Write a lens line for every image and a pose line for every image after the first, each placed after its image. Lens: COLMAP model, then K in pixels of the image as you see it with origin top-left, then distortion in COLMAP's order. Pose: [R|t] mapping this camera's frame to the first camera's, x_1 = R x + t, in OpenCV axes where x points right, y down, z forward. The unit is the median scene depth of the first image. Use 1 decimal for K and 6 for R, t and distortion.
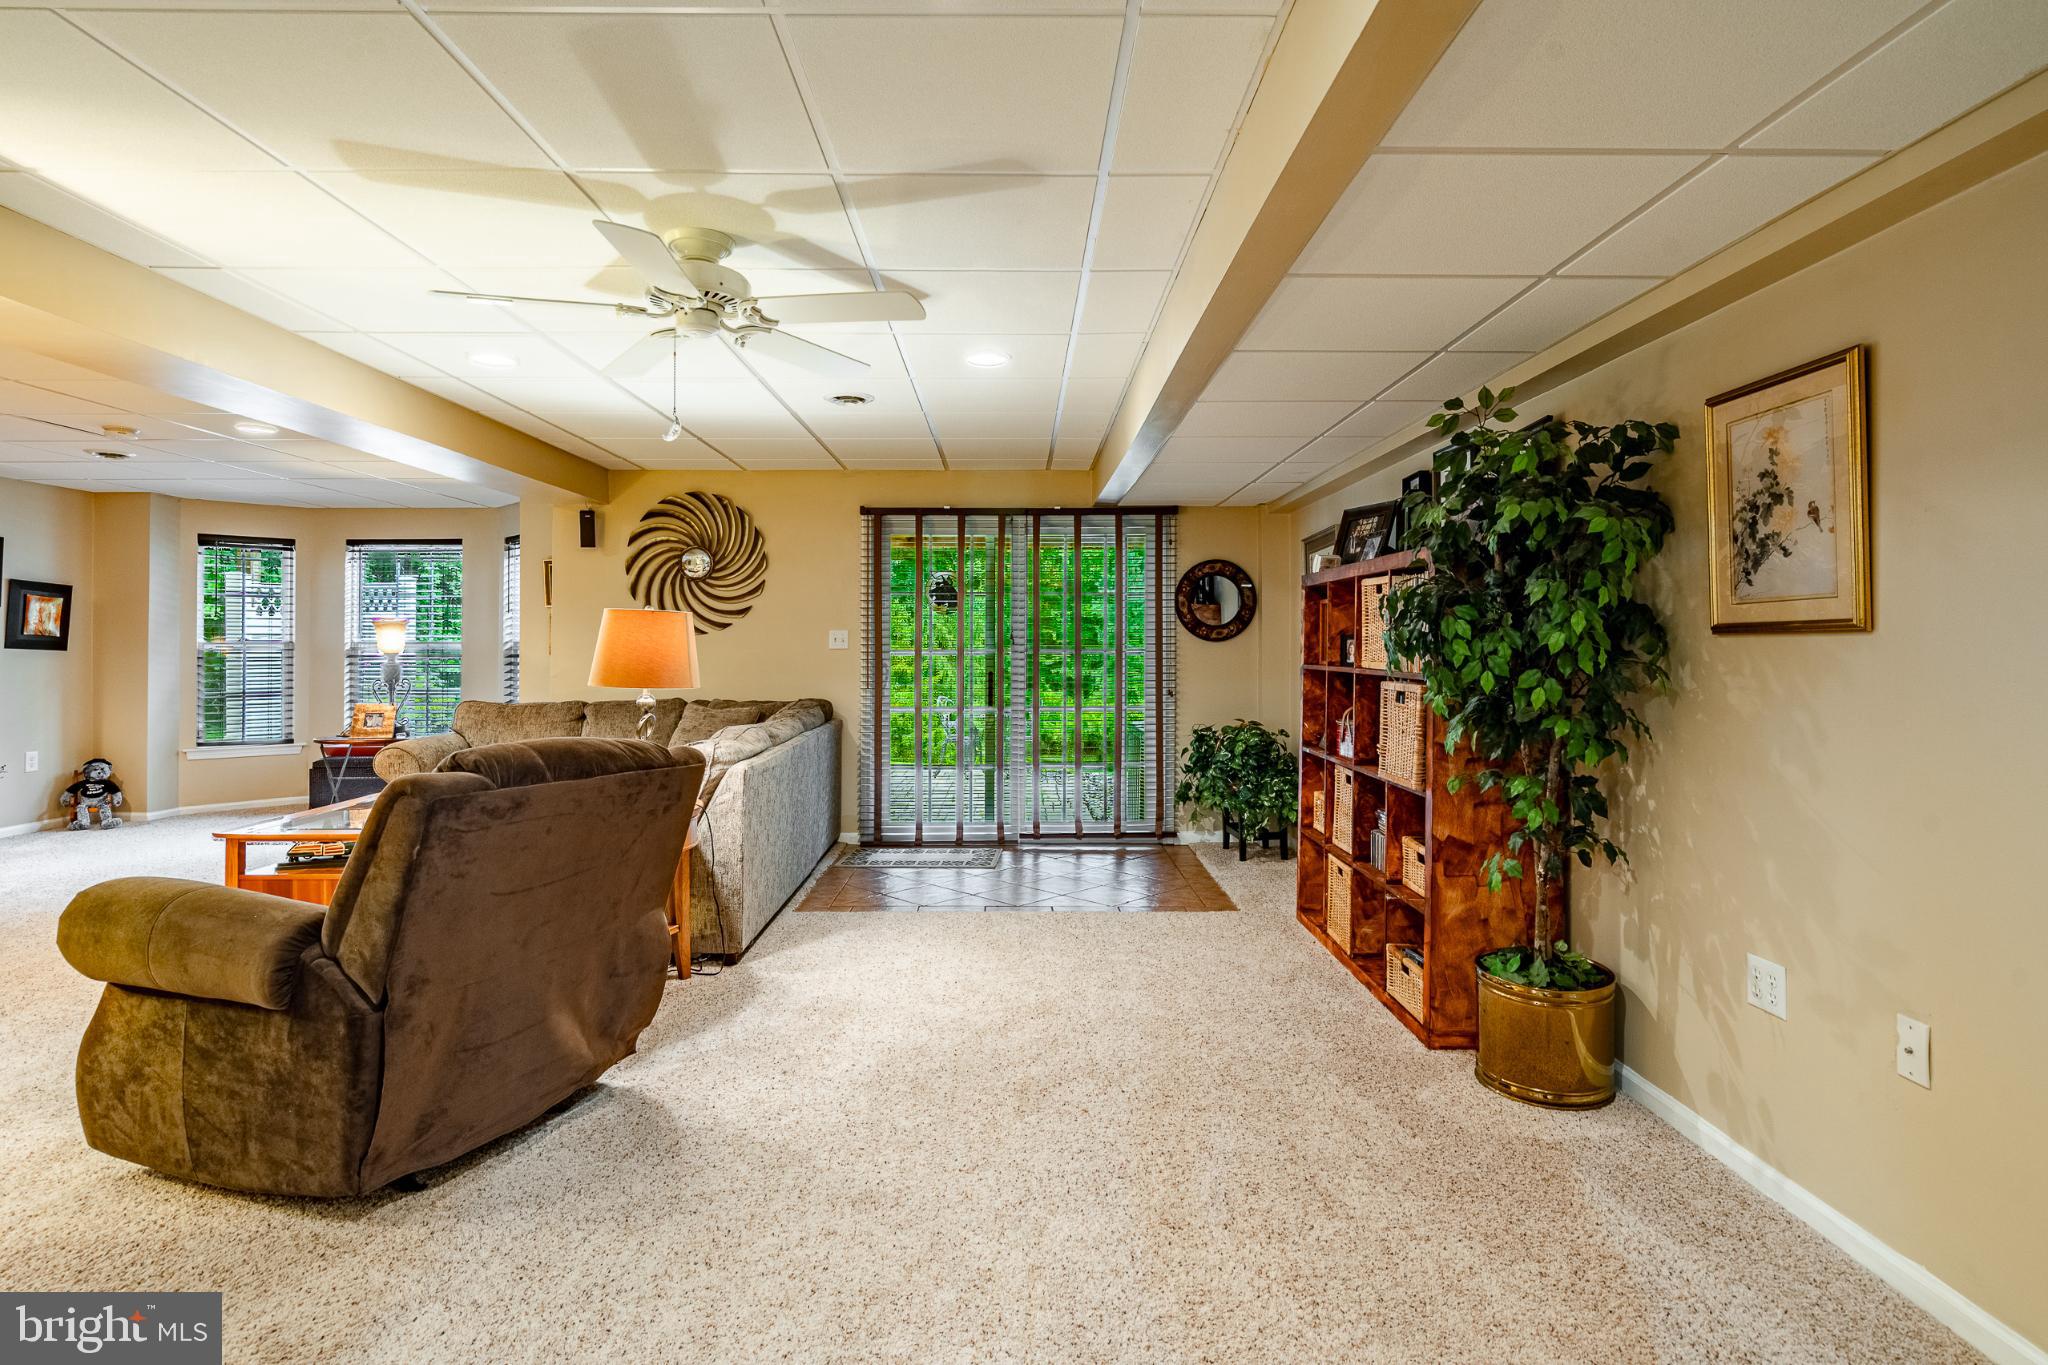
lens RADIAL K [[1066.6, 0, 1018.6], [0, 1066.6, 660.8], [0, 0, 1]] dist [0.006819, 0.001339]
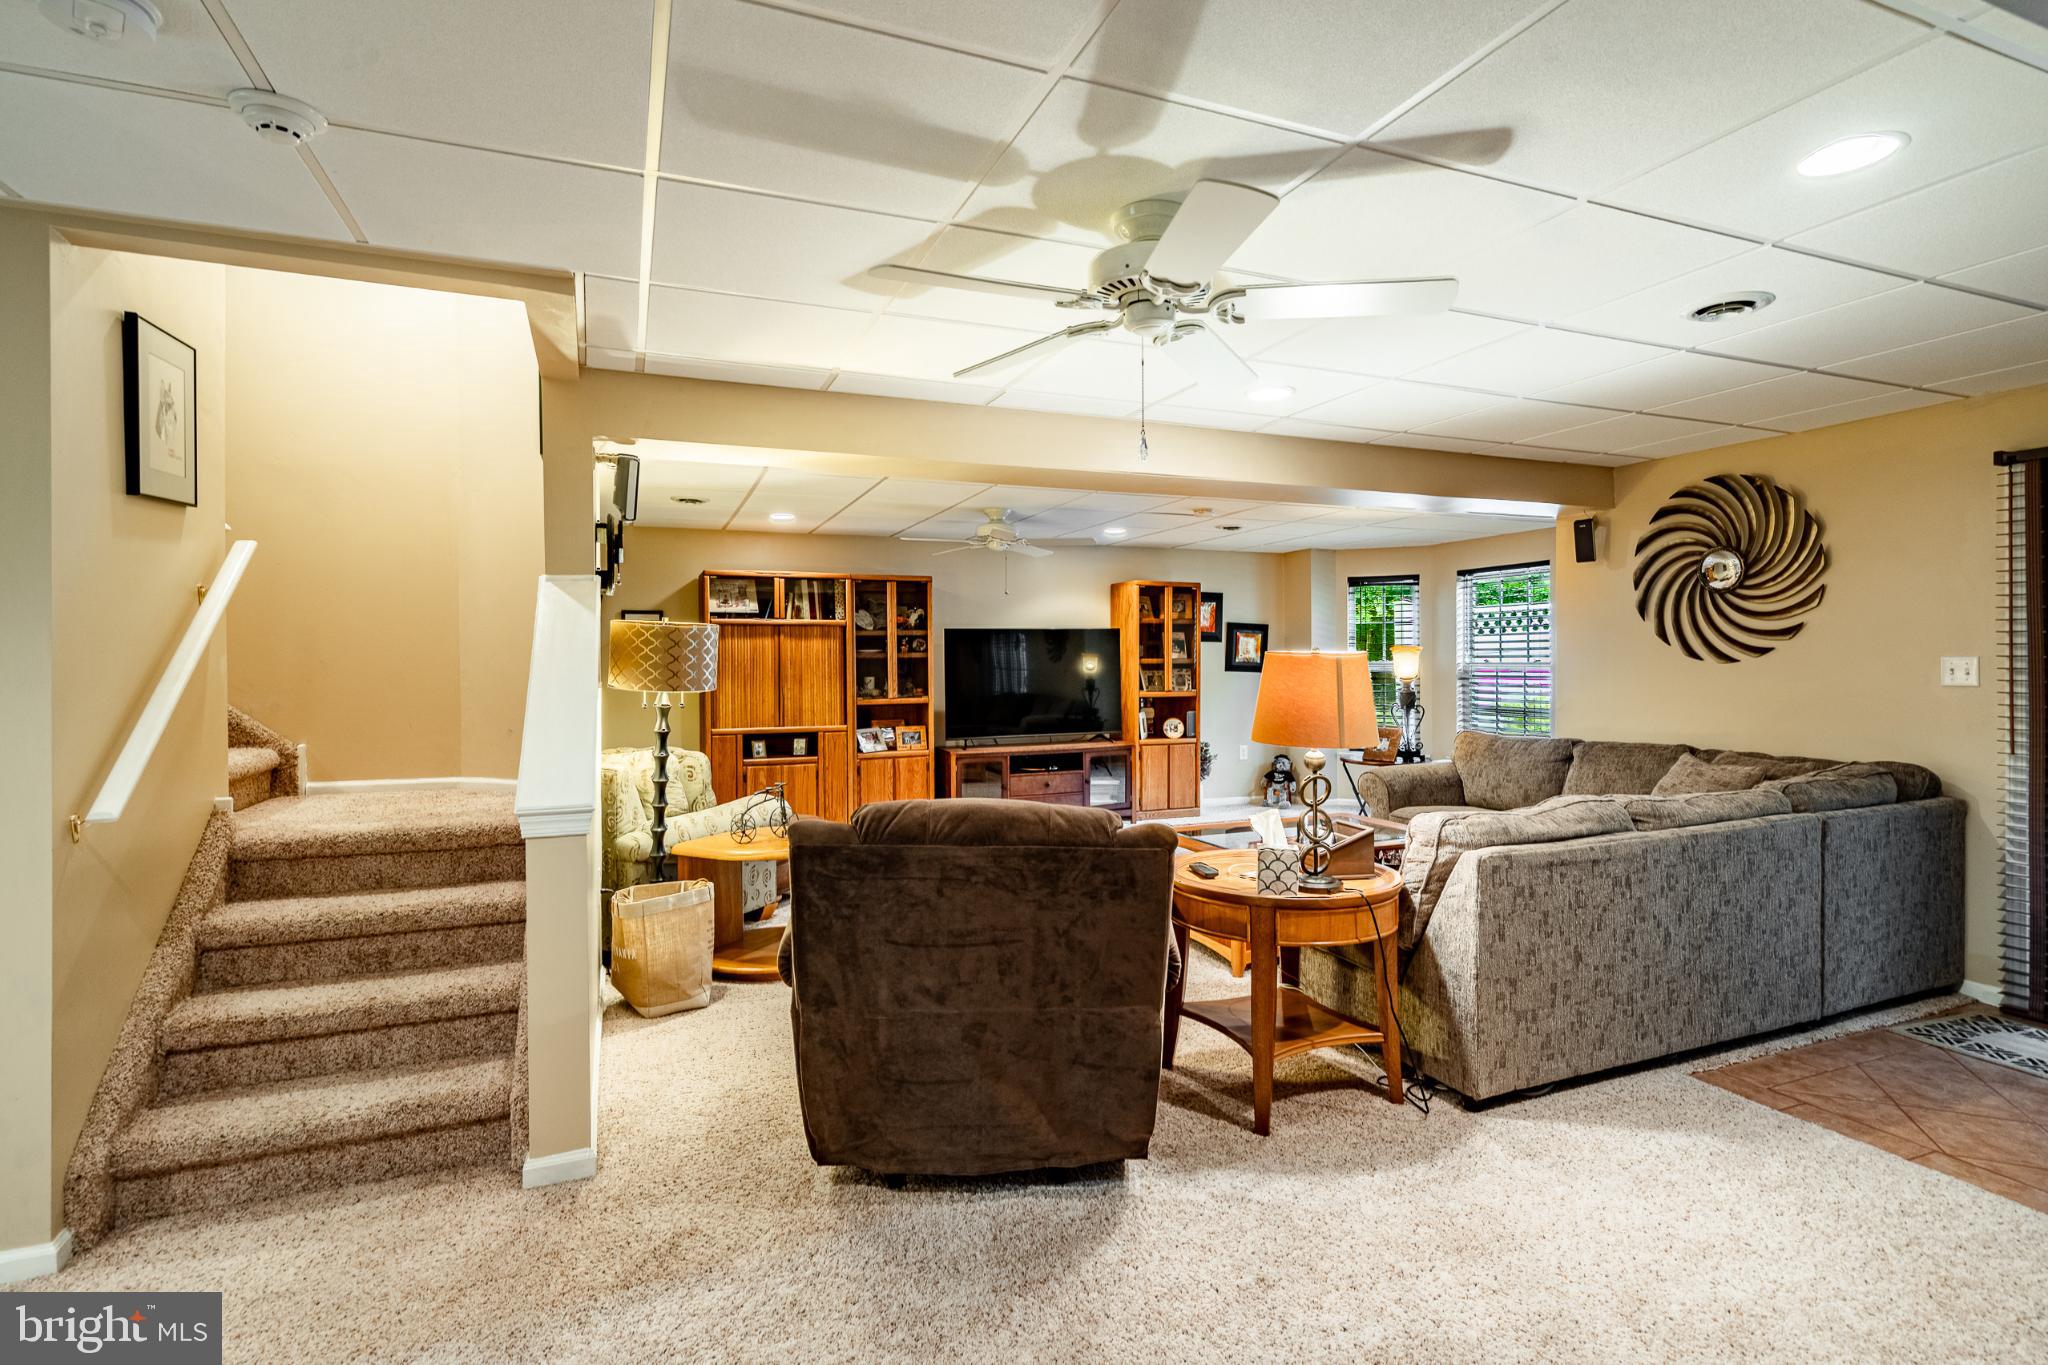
lens RADIAL K [[992.2, 0, 1020.2], [0, 992.2, 672.3], [0, 0, 1]] dist [0.002398, 0.000773]
pose [[0.375579, 0.010329, -0.926733, 0.167863], [-0.006443, 0.999943, 0.008534, -0.020776], [0.926768, 0.002766, 0.375624, 0.272587]]
